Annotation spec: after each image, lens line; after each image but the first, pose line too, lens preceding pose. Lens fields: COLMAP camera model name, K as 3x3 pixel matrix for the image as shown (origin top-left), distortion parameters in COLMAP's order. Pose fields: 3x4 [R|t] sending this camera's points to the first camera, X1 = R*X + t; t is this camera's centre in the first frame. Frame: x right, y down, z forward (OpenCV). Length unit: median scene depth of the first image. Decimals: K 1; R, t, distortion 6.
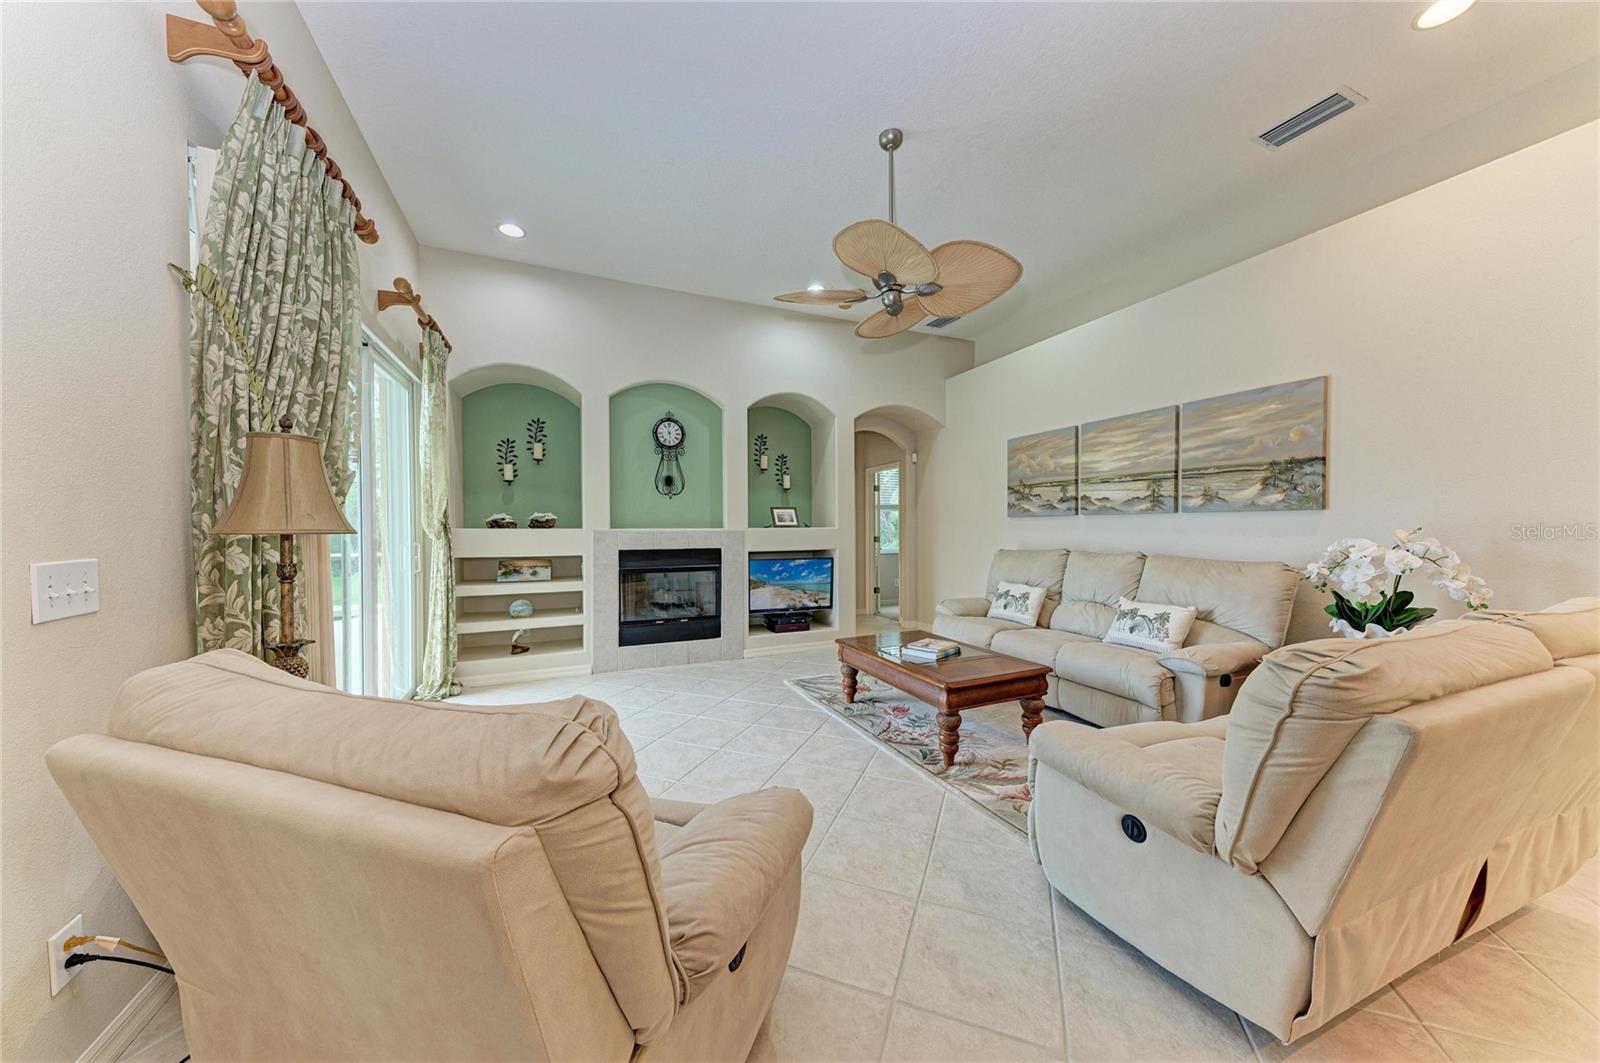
lens RADIAL K [[532.8, 0, 801.3], [0, 532.8, 534.7], [0, 0, 1]] dist [0.015006, -0.000055]
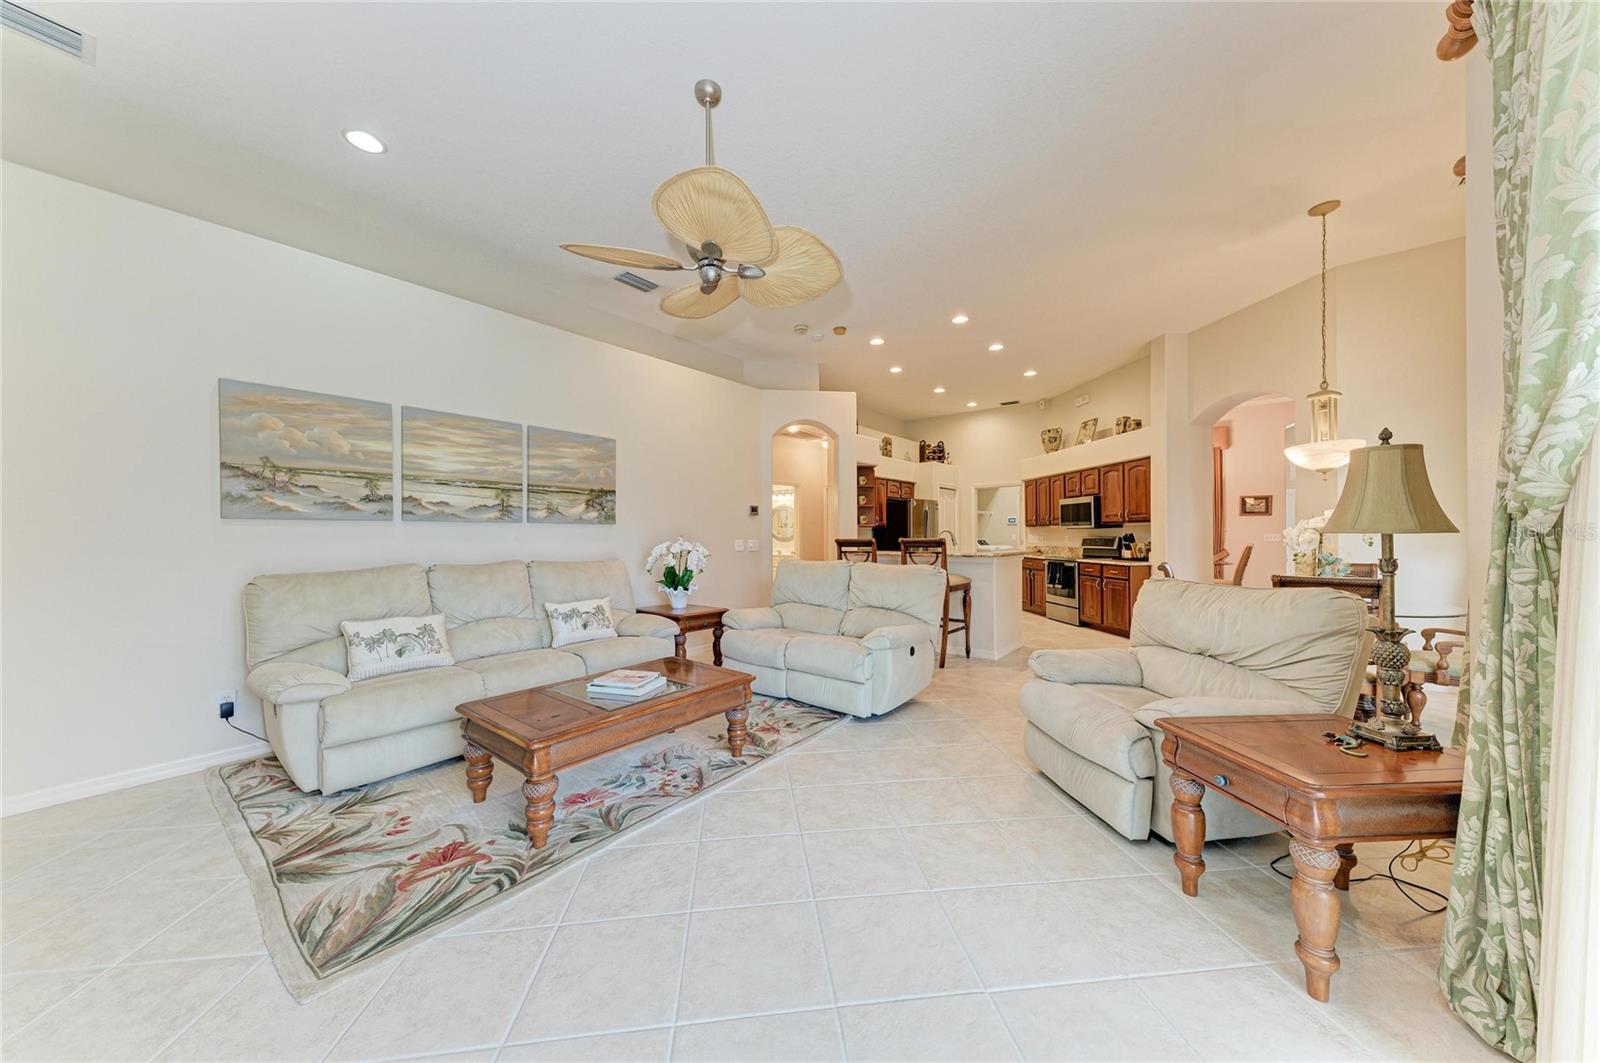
lens RADIAL K [[532.8, 0, 801.3], [0, 532.8, 534.7], [0, 0, 1]] dist [0.015006, -0.000055]
pose [[-0.455754, 0.005683, 0.890088, -0.443720], [0.017145, 0.999850, 0.002394, -0.007607], [-0.889941, 0.016352, -0.455783, 0.827615]]
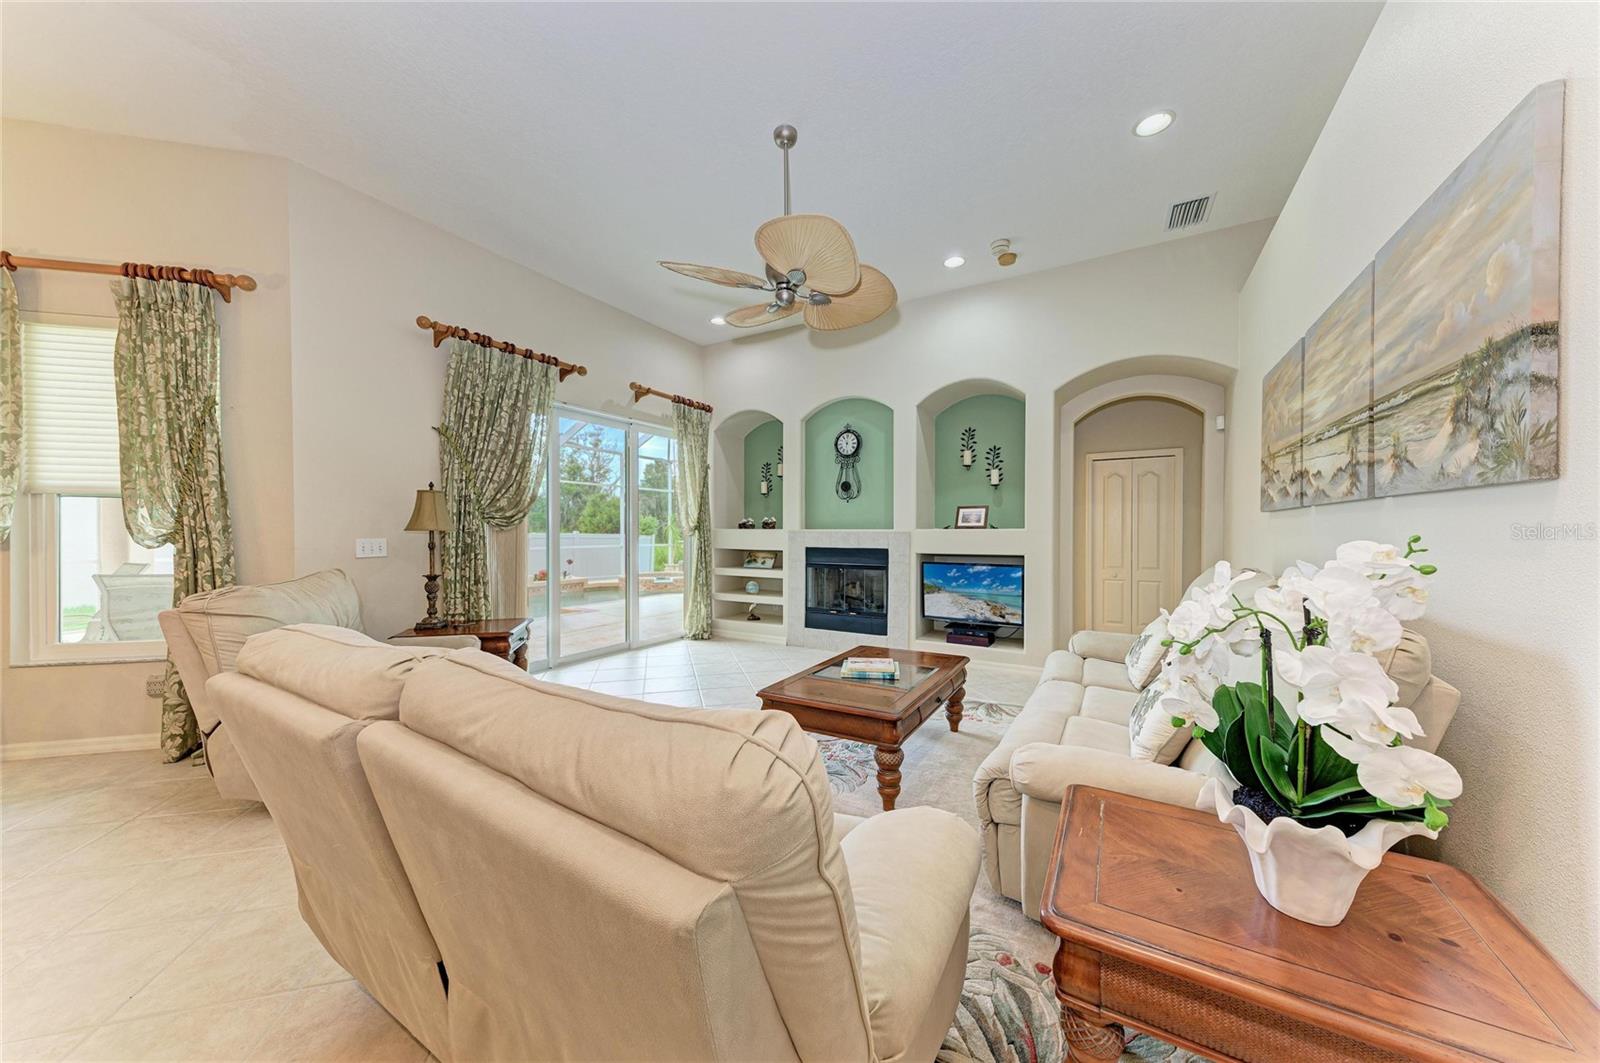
lens RADIAL K [[544.3, 0, 803.1], [0, 544.3, 531.6], [0, 0, 1]] dist [-0.000123, -0.000042]
pose [[0.580645, 0.007098, -0.814126, 0.659659], [-0.013143, 0.999913, -0.000656, -0.005410], [0.814051, 0.011082, 0.580688, 0.287848]]
